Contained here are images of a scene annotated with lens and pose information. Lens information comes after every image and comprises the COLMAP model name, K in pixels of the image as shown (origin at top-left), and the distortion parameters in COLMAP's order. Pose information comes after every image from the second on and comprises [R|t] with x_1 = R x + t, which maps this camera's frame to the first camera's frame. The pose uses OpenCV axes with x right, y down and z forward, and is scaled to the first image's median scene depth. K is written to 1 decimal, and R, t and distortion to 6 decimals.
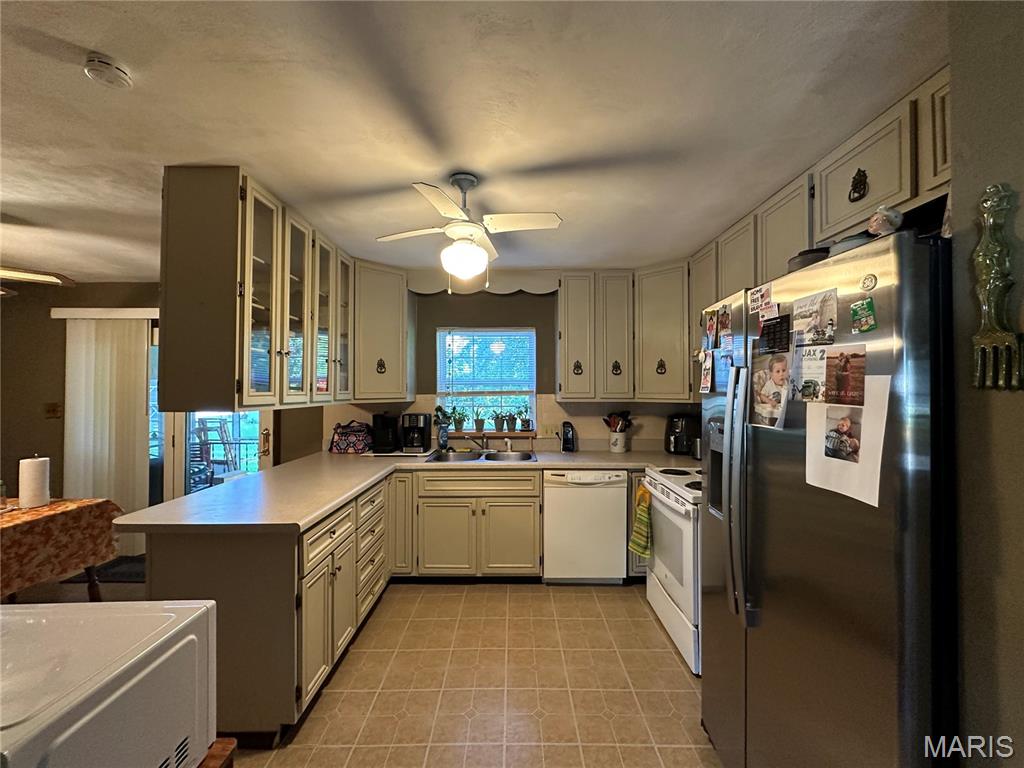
lens RADIAL K [[408.2, 0, 513.7], [0, 408.2, 383.9], [0, 0, 1]] dist [-0.005140, 0.000830]
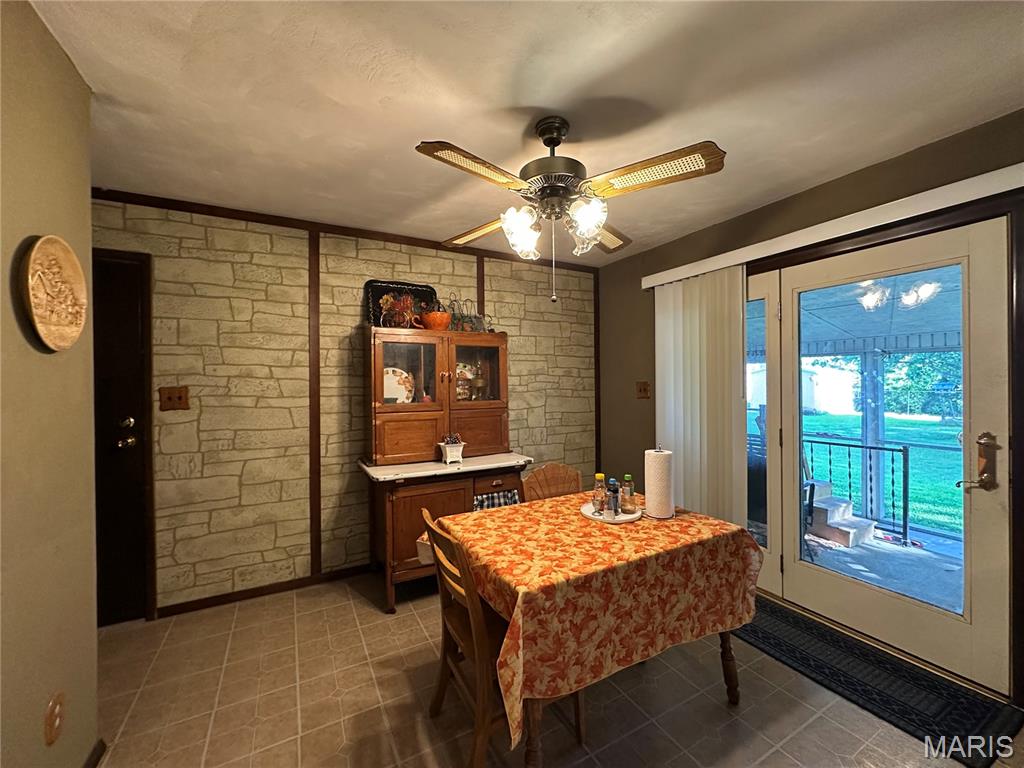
lens RADIAL K [[410.1, 0, 512.0], [0, 410.1, 384.0], [0, 0, 1]] dist [-0.002844, 0.000184]
pose [[0.476482, -0.000988, -0.879184, -0.575739], [0.024061, 0.999639, 0.011917, 0.042265], [0.878855, -0.026832, 0.476334, 0.366097]]
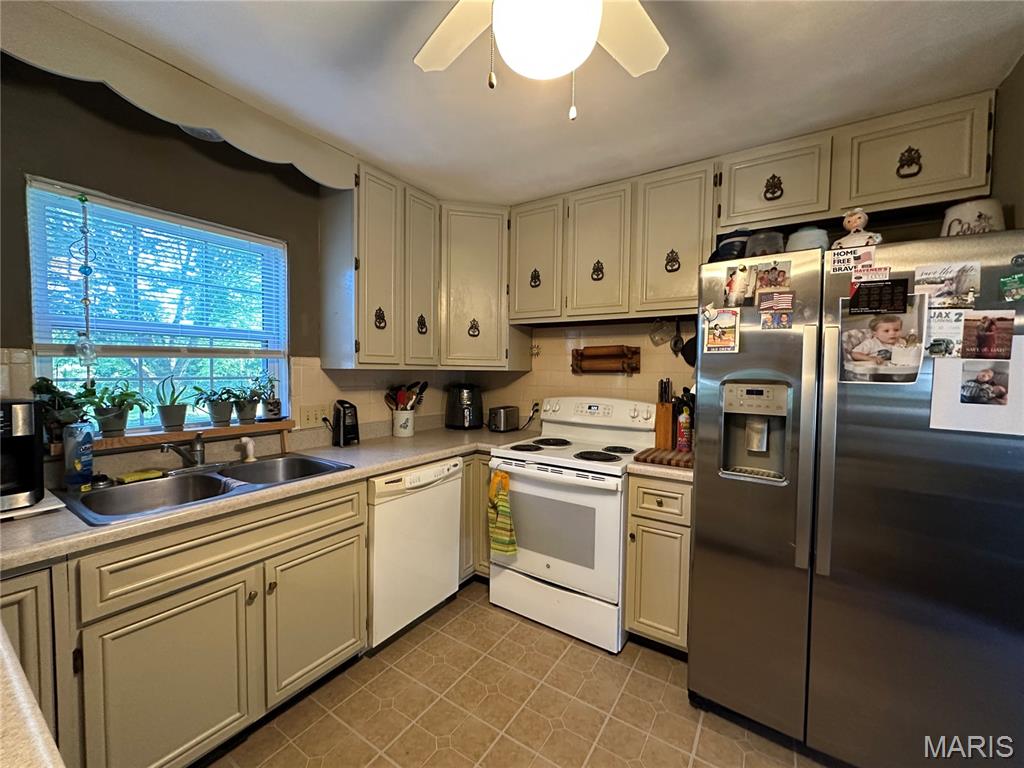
lens RADIAL K [[410.1, 0, 512.0], [0, 410.1, 384.0], [0, 0, 1]] dist [-0.002844, 0.000184]
pose [[0.547357, -0.022983, 0.836583, -0.338353], [-0.027130, 0.998610, 0.045185, 0.036946], [-0.836459, -0.047429, 0.545973, 0.515558]]
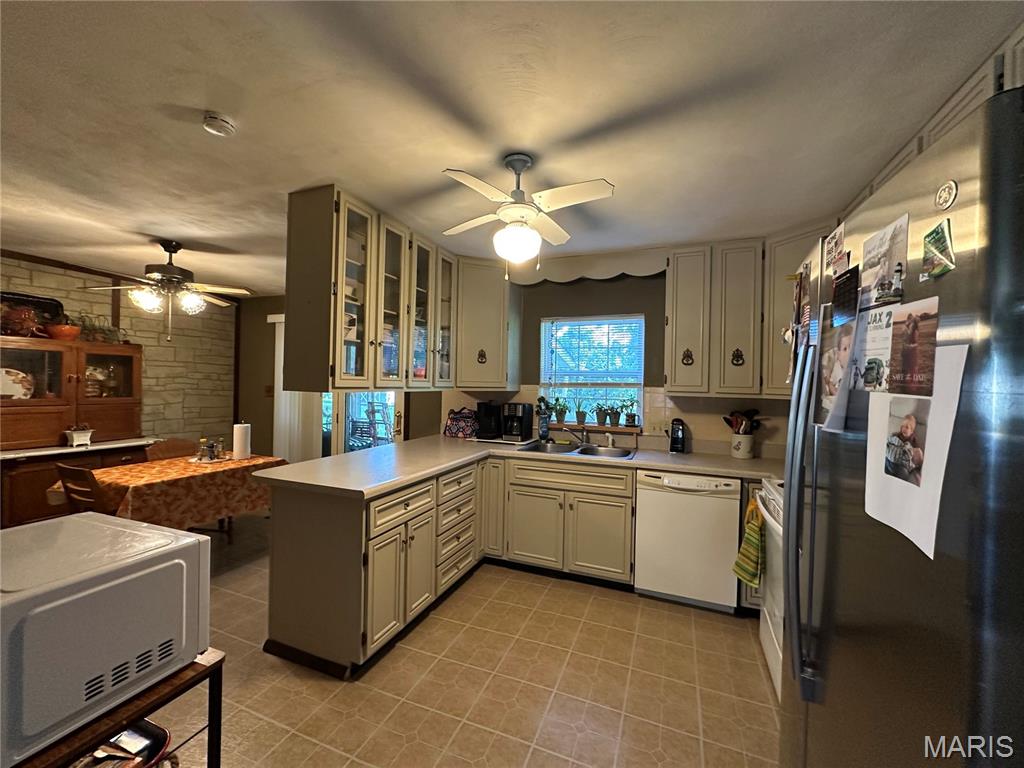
lens RADIAL K [[408.2, 0, 513.7], [0, 408.2, 383.9], [0, 0, 1]] dist [-0.005140, 0.000830]
pose [[0.927520, 0.019733, -0.373253, 0.160624], [-0.015154, 0.999770, 0.015197, 0.011415], [0.373467, -0.008439, 0.927605, 0.059251]]
